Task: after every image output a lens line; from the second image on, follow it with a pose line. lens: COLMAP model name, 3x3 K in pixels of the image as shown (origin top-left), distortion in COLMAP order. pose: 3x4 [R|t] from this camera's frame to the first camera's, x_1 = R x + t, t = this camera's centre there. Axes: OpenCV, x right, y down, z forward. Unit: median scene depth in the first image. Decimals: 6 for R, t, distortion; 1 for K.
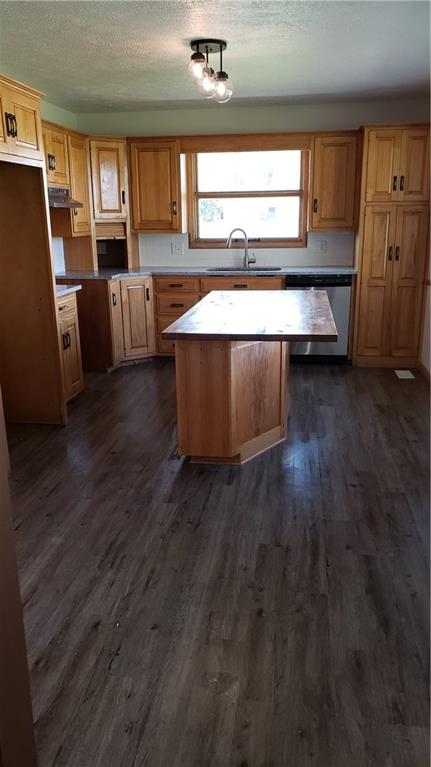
lens RADIAL K [[581.0, 0, 232.1], [0, 581.0, 385.1], [0, 0, 1]] dist [0.005704, 0.001718]
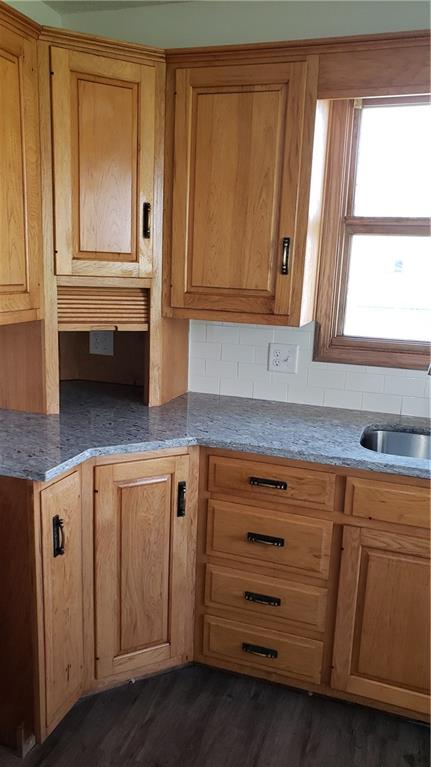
lens RADIAL K [[581.0, 0, 232.1], [0, 581.0, 385.1], [0, 0, 1]] dist [0.005704, 0.001718]
pose [[0.978659, 0.086546, -0.186379, -0.057618], [-0.101831, 0.992042, -0.074045, -0.197437], [0.178488, 0.091444, 0.979684, 0.655464]]
